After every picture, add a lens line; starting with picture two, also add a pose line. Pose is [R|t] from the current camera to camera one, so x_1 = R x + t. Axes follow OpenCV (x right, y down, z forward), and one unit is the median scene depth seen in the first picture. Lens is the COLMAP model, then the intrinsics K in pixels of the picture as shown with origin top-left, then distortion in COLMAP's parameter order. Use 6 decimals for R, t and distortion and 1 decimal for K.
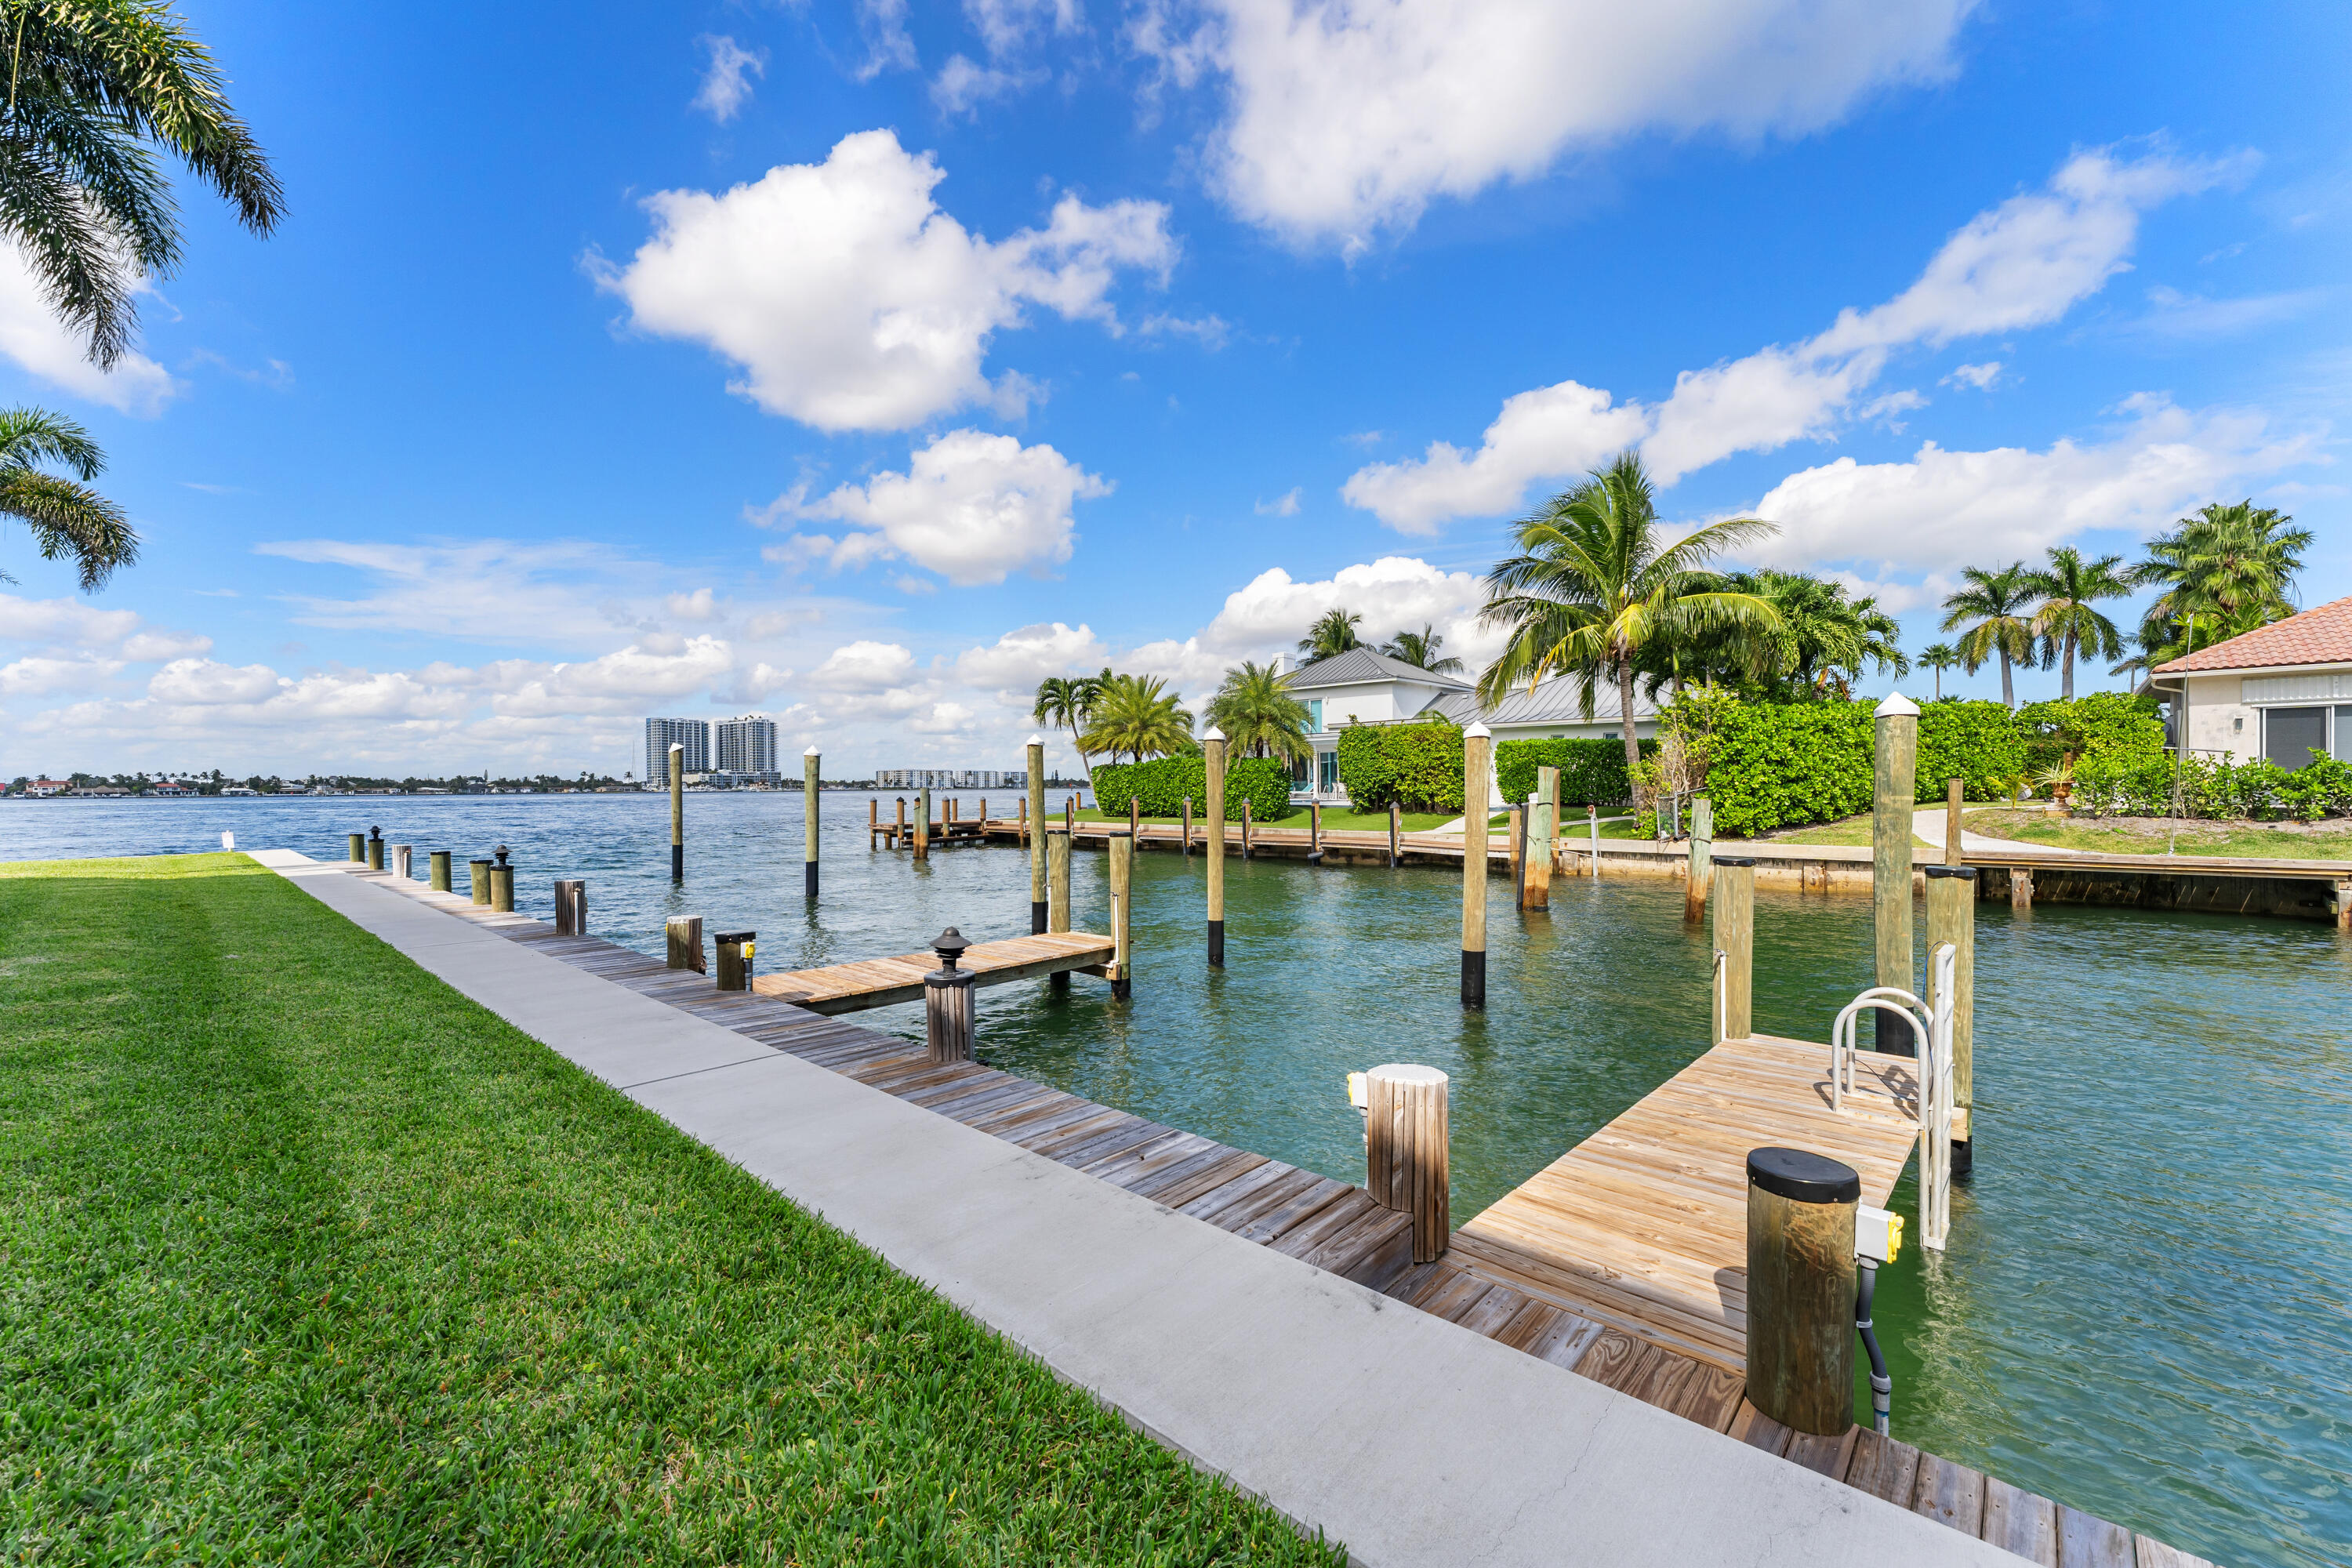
lens RADIAL K [[944.0, 0, 1176.0], [0, 944.0, 784.0], [0, 0, 1]] dist [-0.002285, -0.000715]
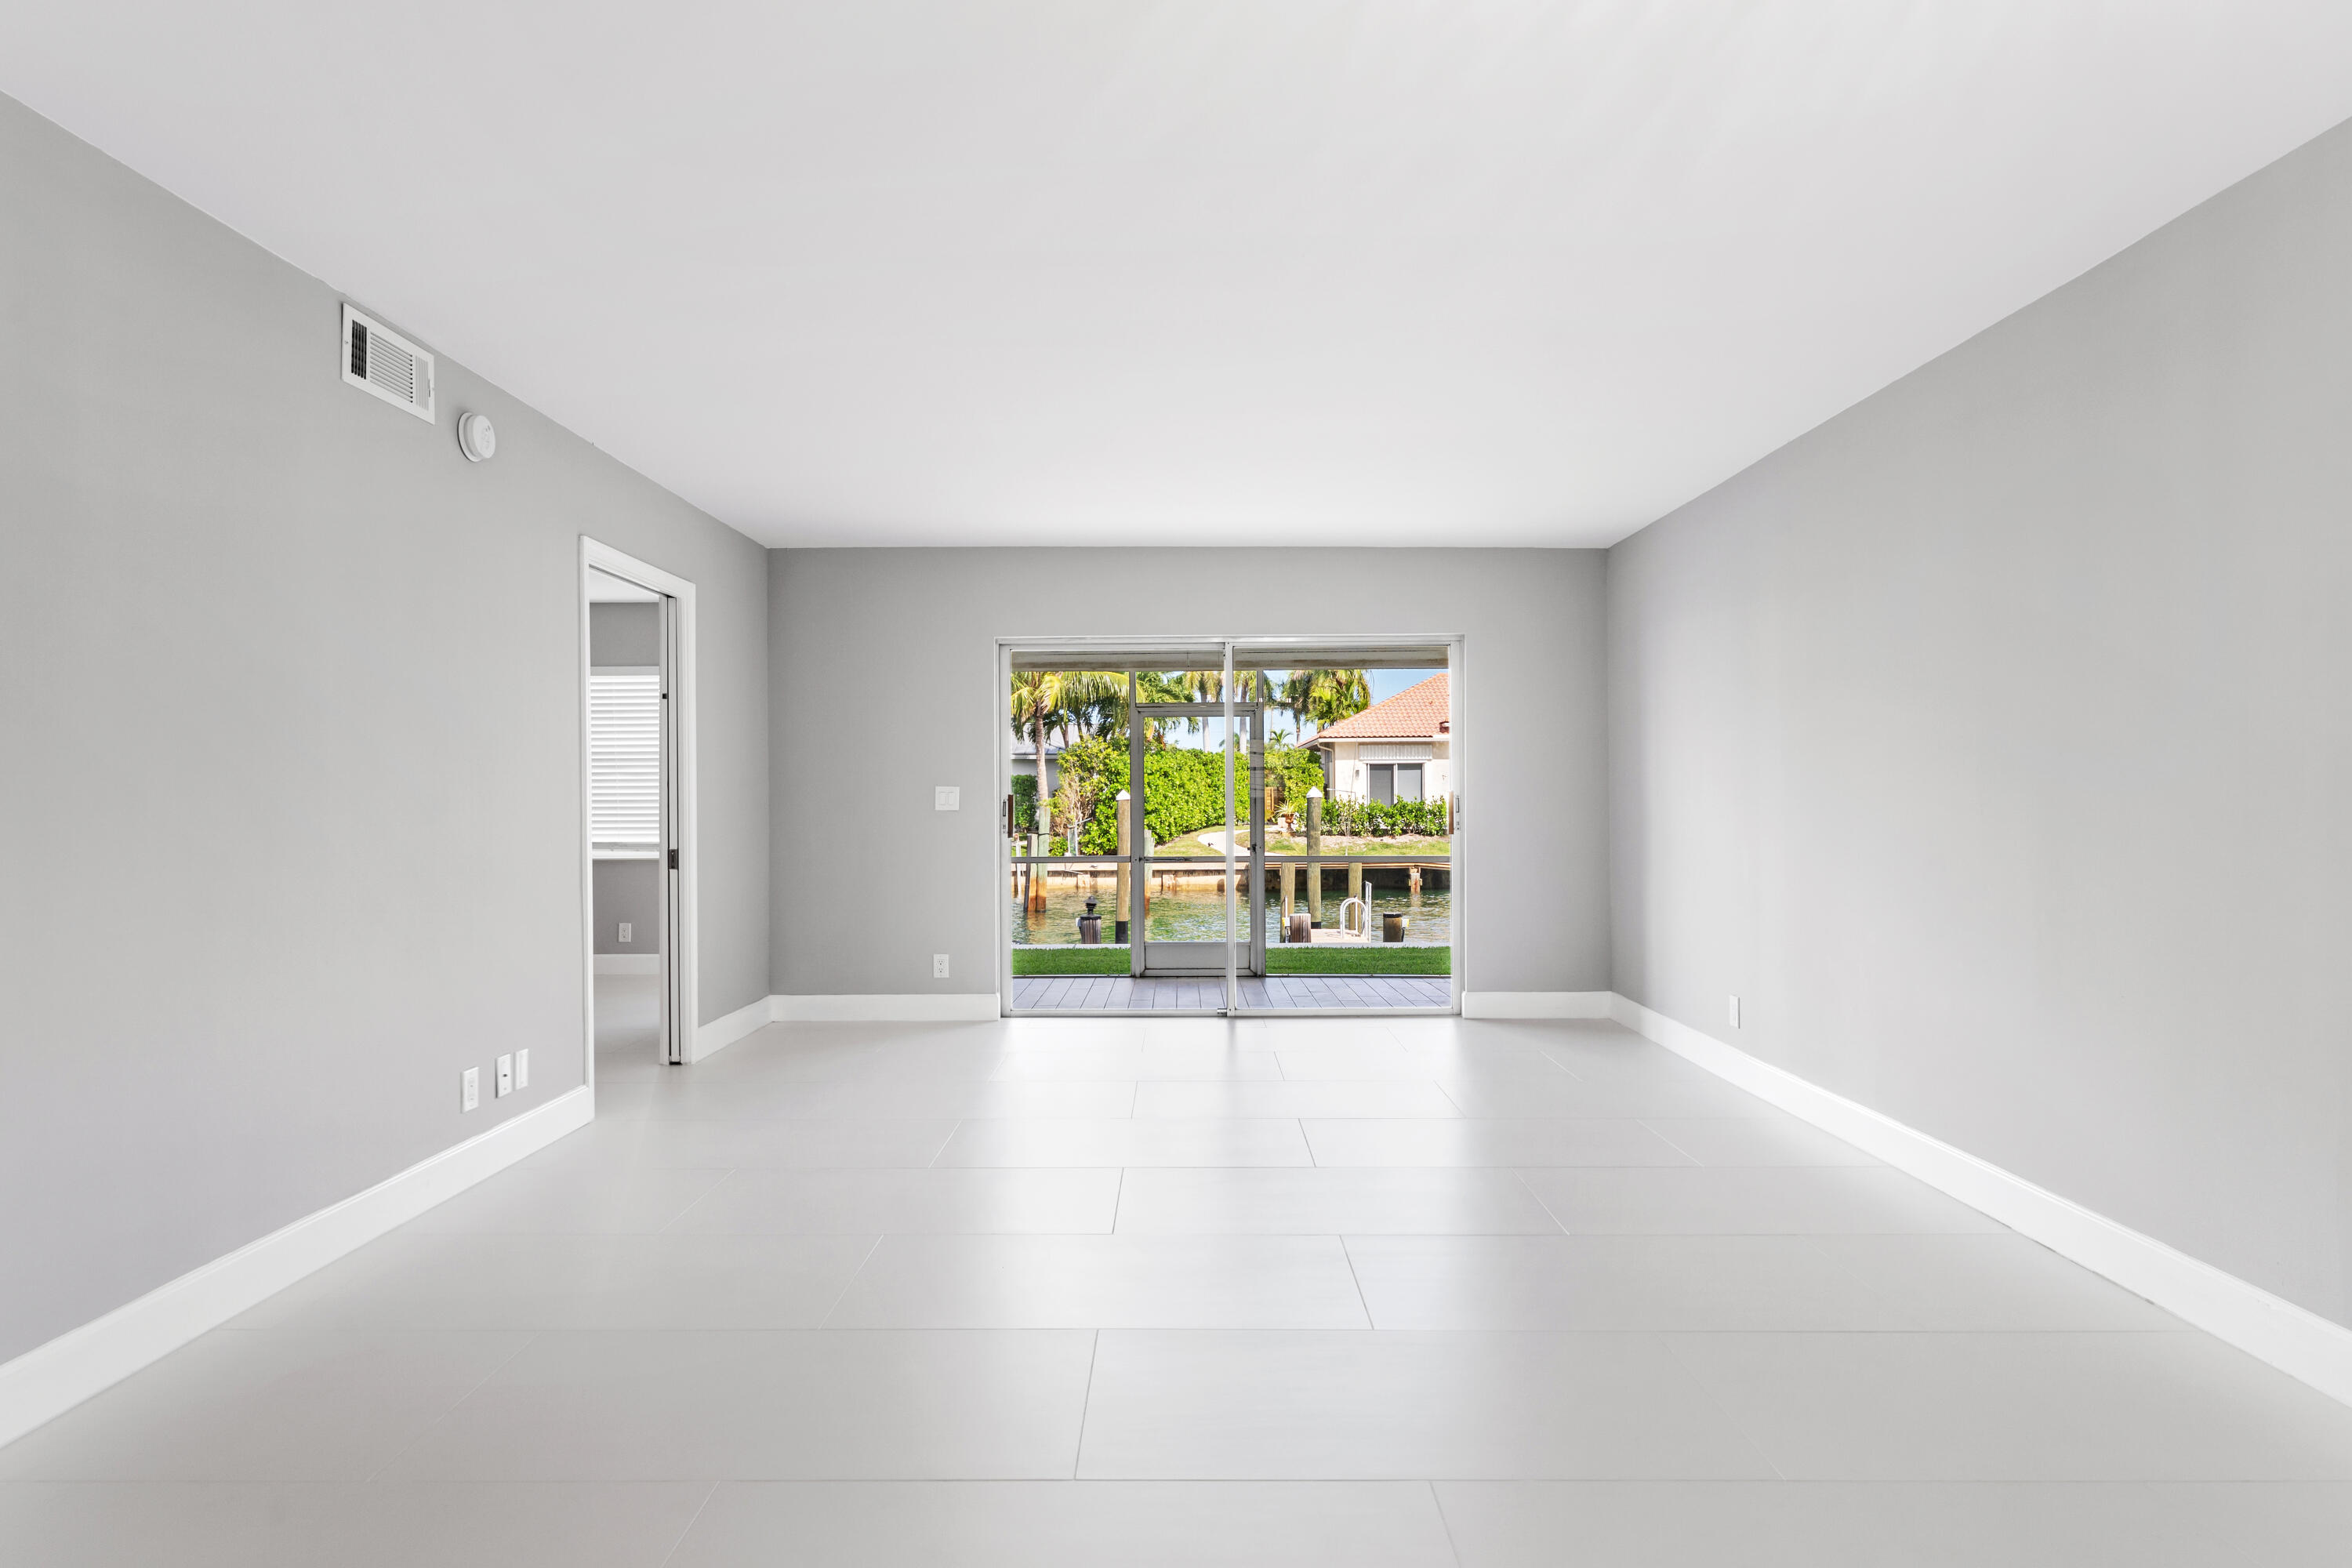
lens RADIAL K [[1295.0, 0, 1176.0], [0, 1295.0, 784.0], [0, 0, 1]] dist [-0.000267, -0.000008]
pose [[0.734171, 0.008856, 0.678906, -0.565342], [-0.001543, 0.999934, -0.011376, -0.023072], [-0.678962, 0.007304, 0.734137, -0.380597]]
